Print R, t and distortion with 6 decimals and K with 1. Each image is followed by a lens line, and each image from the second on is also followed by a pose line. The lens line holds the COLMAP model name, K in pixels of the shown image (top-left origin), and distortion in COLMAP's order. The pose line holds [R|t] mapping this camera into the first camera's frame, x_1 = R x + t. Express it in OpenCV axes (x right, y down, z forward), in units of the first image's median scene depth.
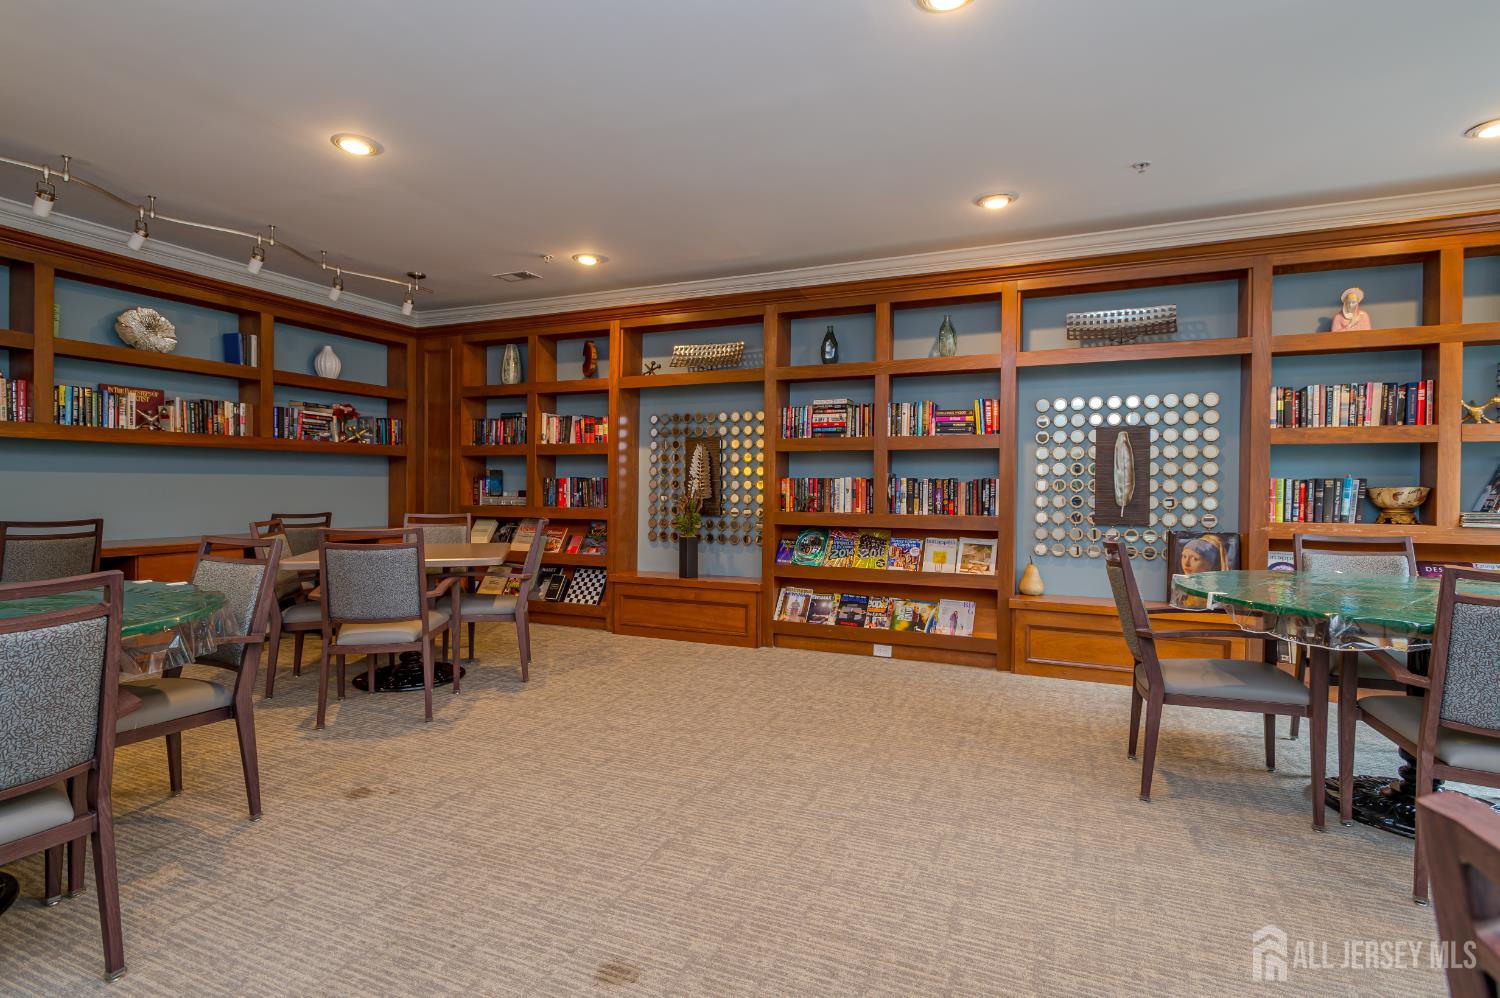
lens RADIAL K [[749.8, 0, 744.7], [0, 749.8, 496.9], [0, 0, 1]] dist [0.005890, 0.000188]
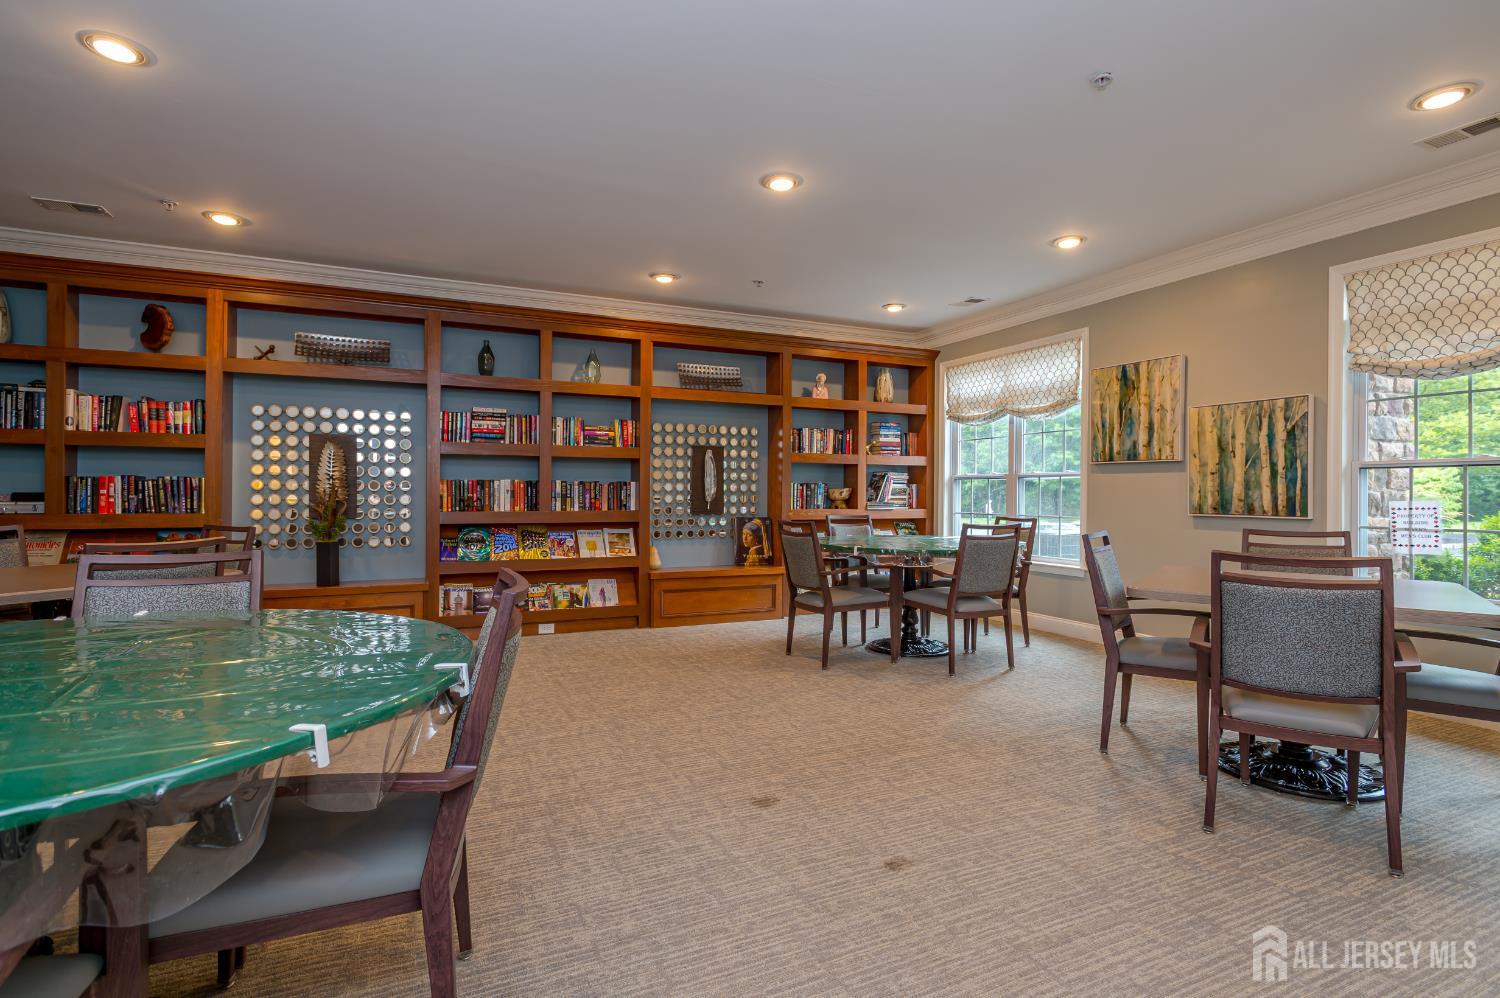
lens RADIAL K [[749.8, 0, 744.7], [0, 749.8, 496.9], [0, 0, 1]] dist [0.005890, 0.000188]
pose [[0.654810, -0.008945, 0.755741, -0.503815], [0.008312, 0.999955, 0.004634, -0.002449], [-0.755748, 0.003247, 0.654854, 0.003939]]
